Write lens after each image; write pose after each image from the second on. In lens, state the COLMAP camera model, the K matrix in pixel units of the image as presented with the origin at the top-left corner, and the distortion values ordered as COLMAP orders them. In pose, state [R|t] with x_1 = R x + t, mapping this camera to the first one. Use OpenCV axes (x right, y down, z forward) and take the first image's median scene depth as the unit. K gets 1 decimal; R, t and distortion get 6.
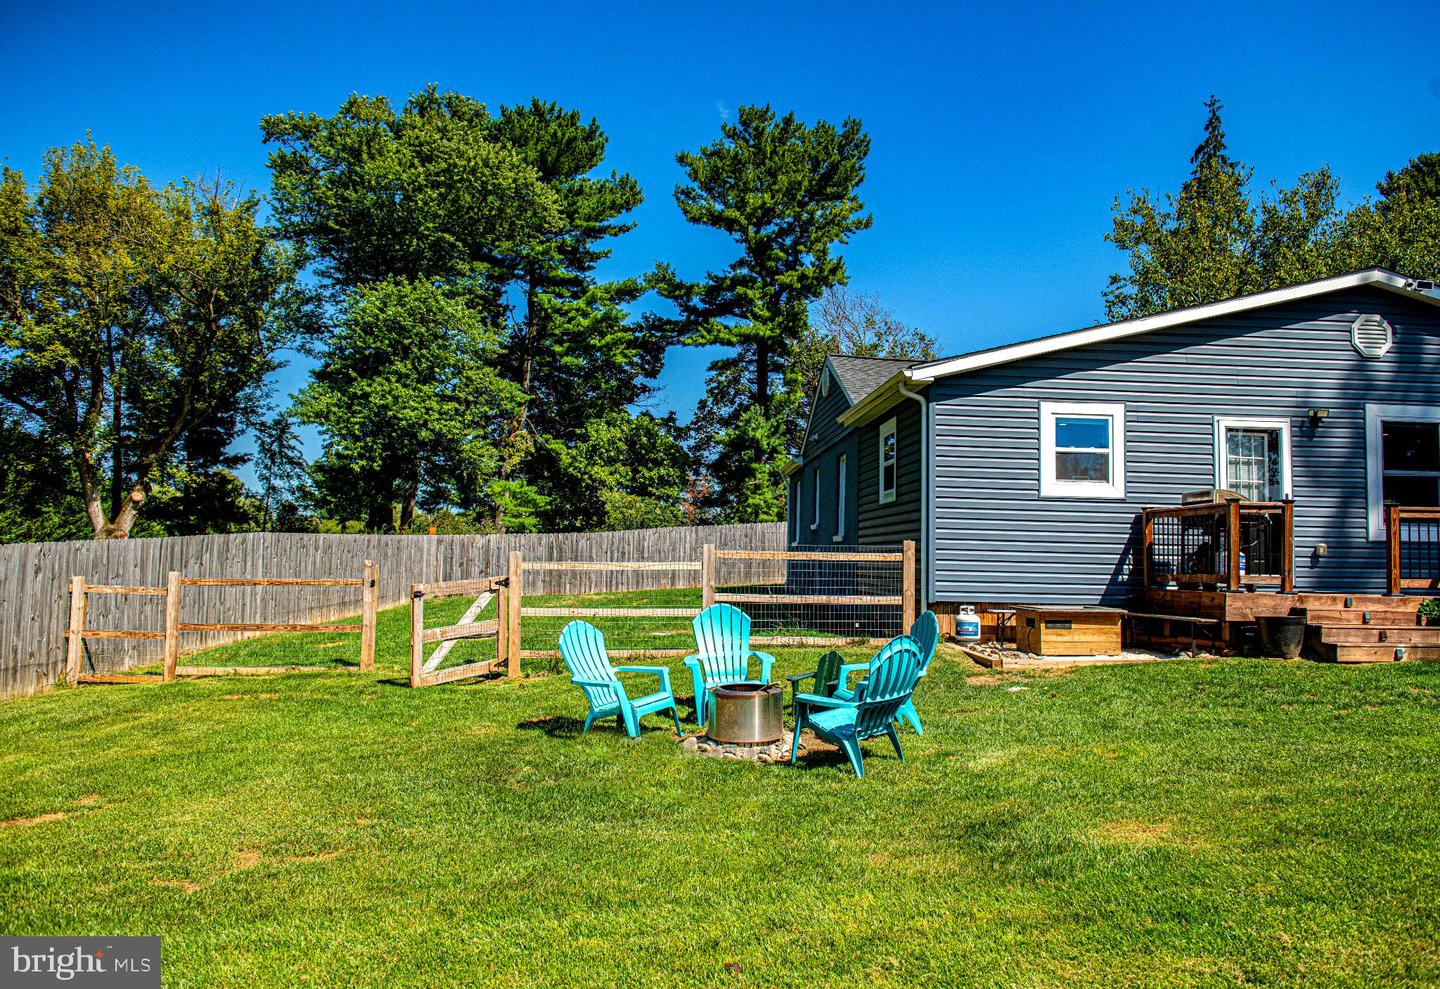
lens RADIAL K [[1059.0, 0, 748.8], [0, 1059.0, 482.5], [0, 0, 1]] dist [-0.036927, -0.004286]
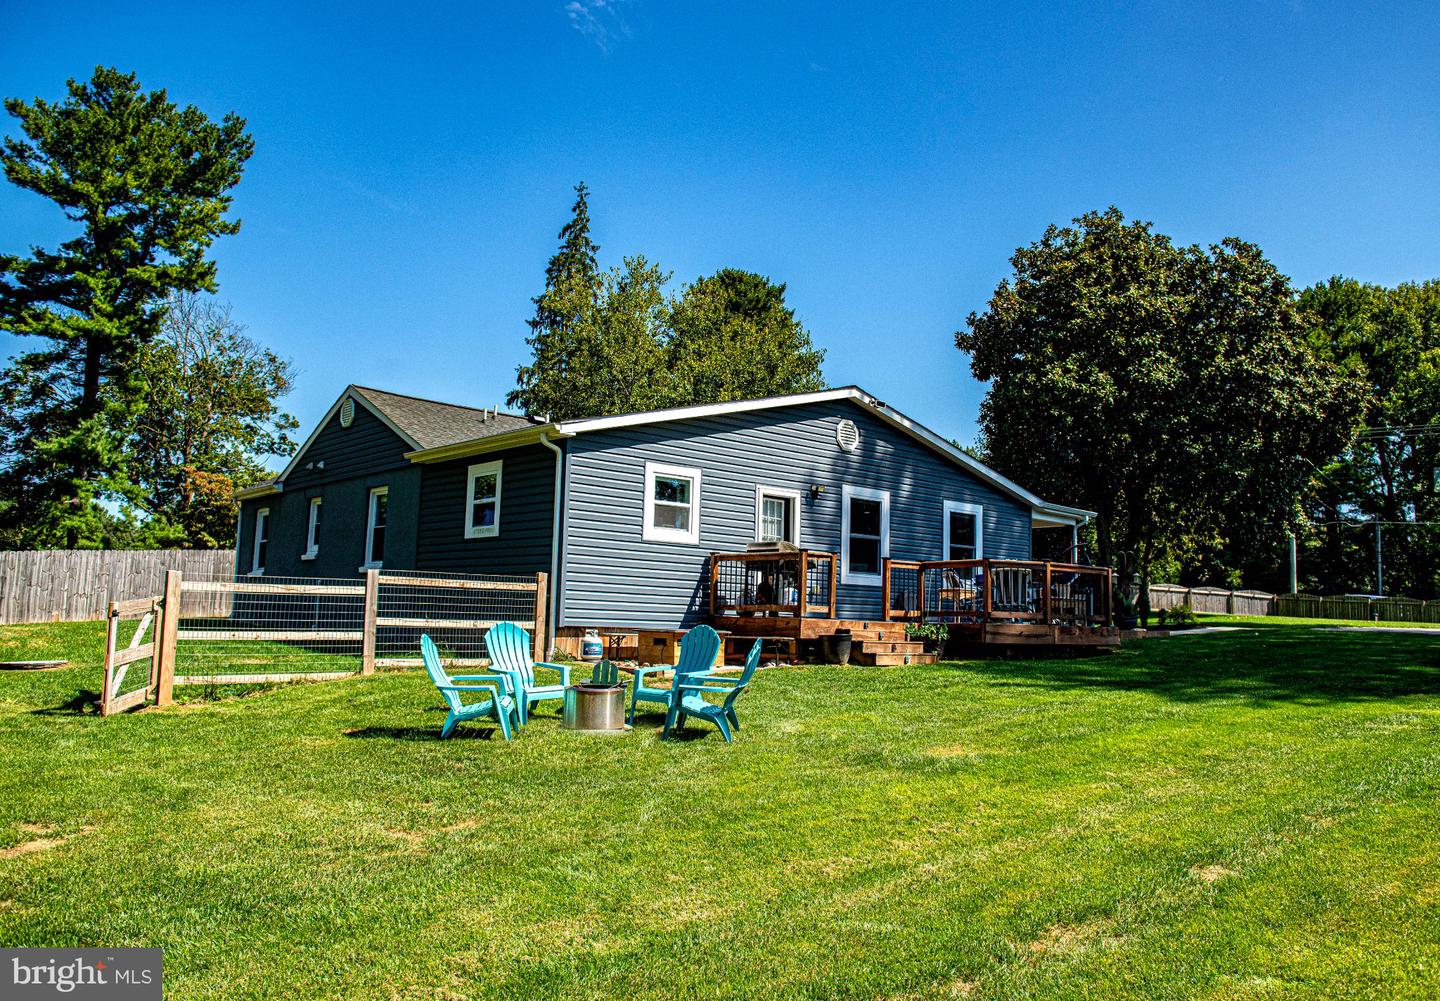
lens RADIAL K [[1087.8, 0, 751.6], [0, 1087.8, 495.0], [0, 0, 1]] dist [-0.043129, -0.003254]
pose [[0.786619, 0.074583, 0.612918, -0.097284], [-0.058178, 0.997214, -0.046681, 0.003233], [-0.614692, 0.001062, 0.788767, -0.014709]]
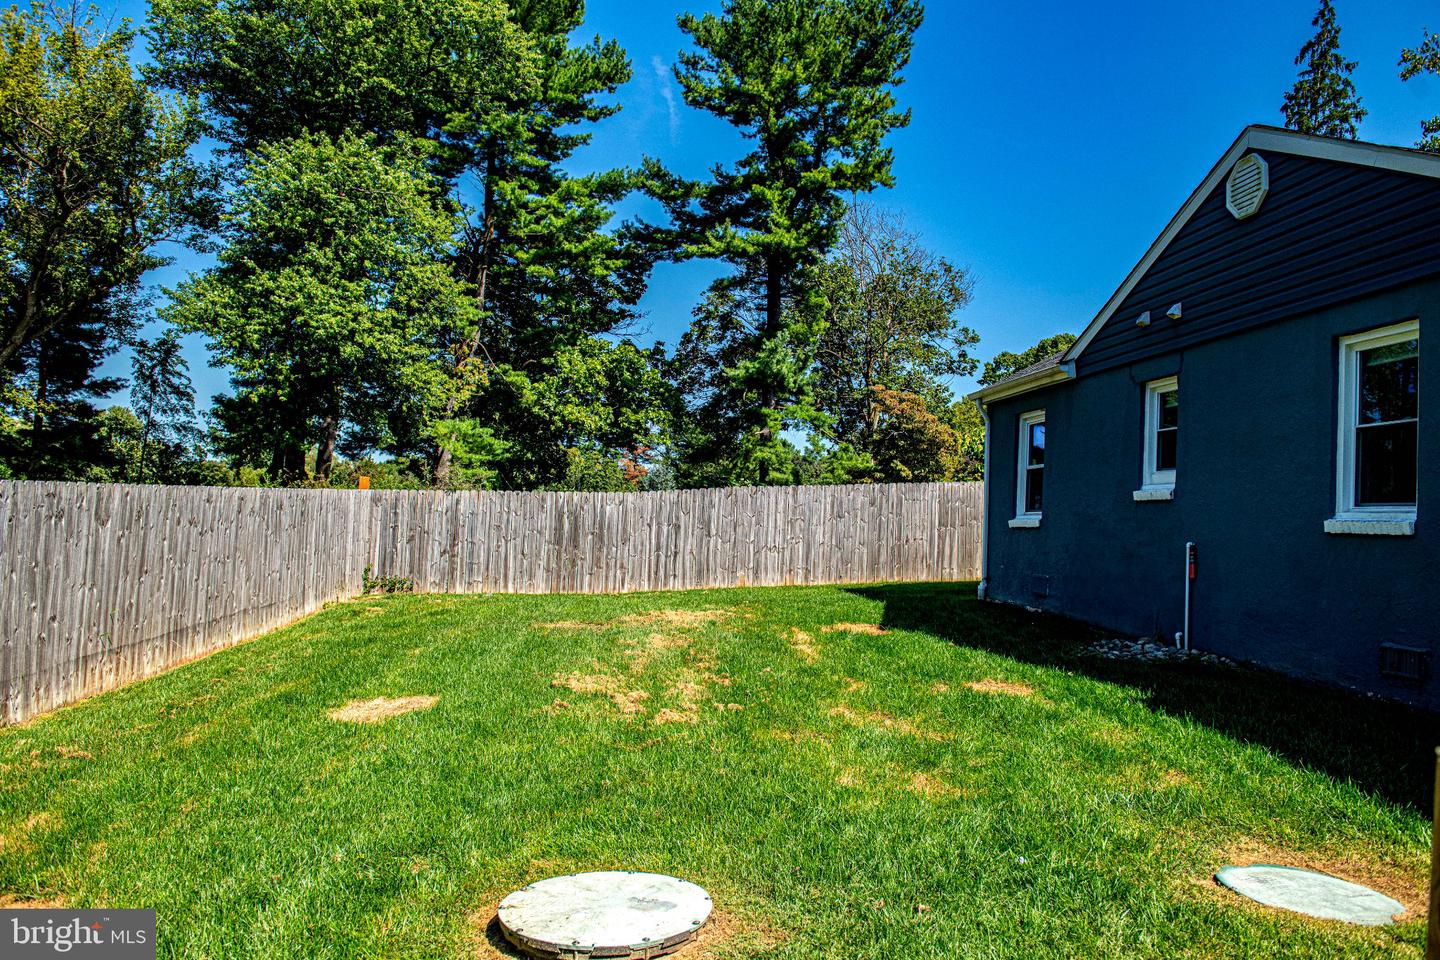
lens RADIAL K [[1039.9, 0, 722.1], [0, 1039.9, 471.6], [0, 0, 1]] dist [-0.042852, -0.007053]
pose [[0.998250, 0.026482, 0.052870, -0.070186], [-0.027945, 0.999241, 0.027128, 0.009888], [-0.052112, -0.028558, 0.998233, 0.221306]]
